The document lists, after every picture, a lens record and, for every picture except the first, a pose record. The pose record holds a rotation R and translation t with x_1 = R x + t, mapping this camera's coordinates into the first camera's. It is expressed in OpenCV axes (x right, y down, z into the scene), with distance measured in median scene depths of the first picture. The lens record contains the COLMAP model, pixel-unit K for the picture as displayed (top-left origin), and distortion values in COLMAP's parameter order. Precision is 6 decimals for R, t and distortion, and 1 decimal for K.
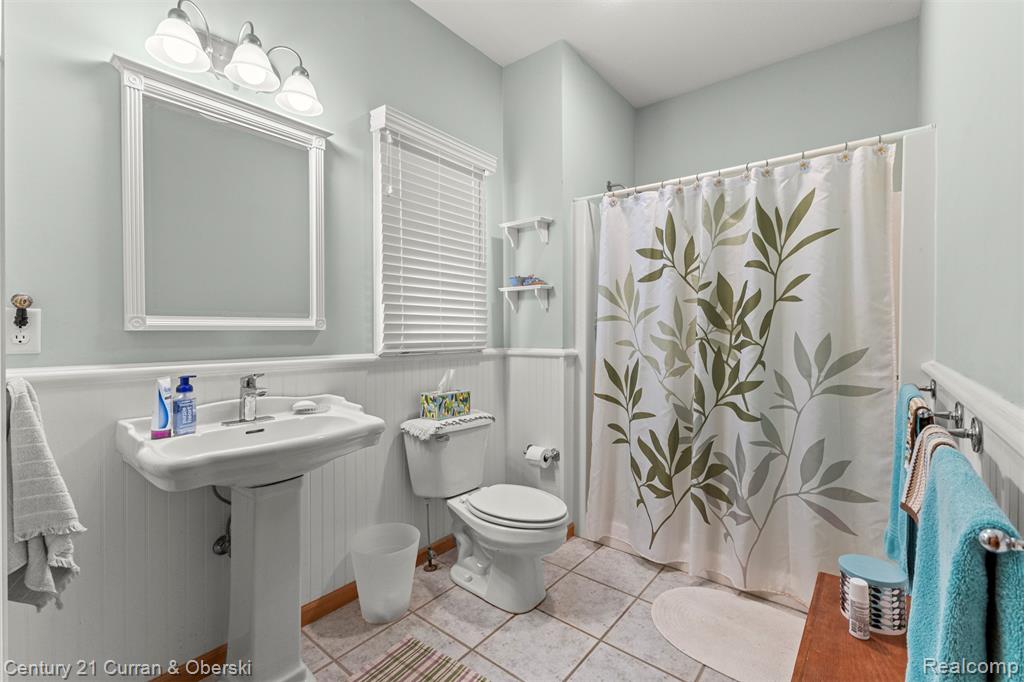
lens RADIAL K [[446.0, 0, 512.0], [0, 446.0, 341.0], [0, 0, 1]] dist [0.008840, -0.001173]
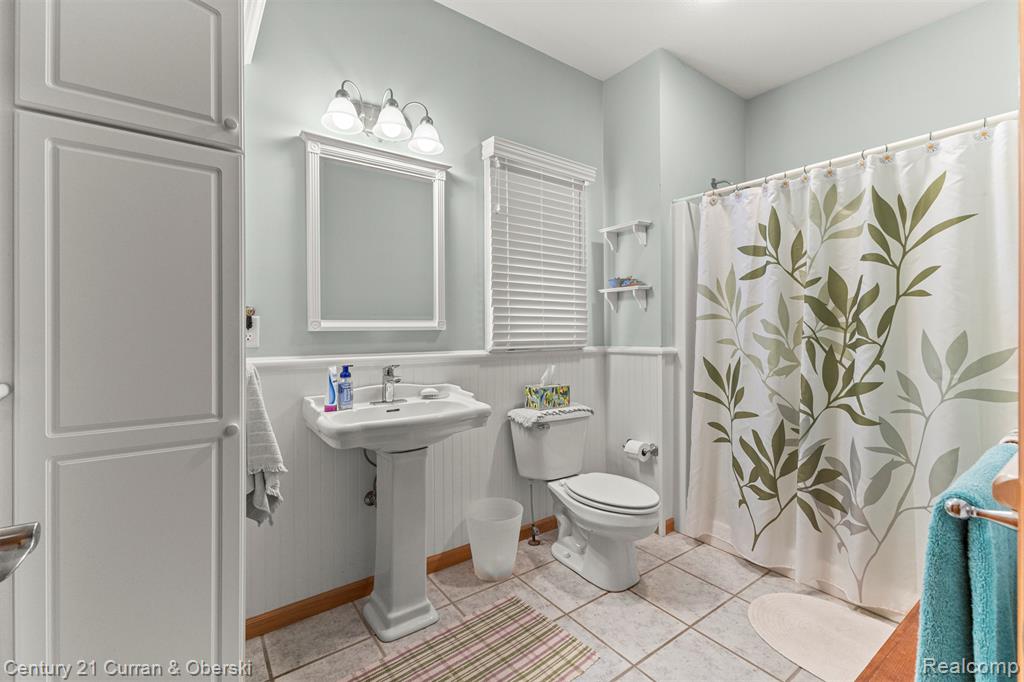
lens RADIAL K [[446.0, 0, 512.0], [0, 446.0, 341.0], [0, 0, 1]] dist [0.008840, -0.001173]
pose [[0.965417, 0.001964, -0.260701, 0.060405], [-0.001374, 0.999996, 0.002445, 0.001723], [0.260705, -0.002002, 0.965416, -0.100398]]
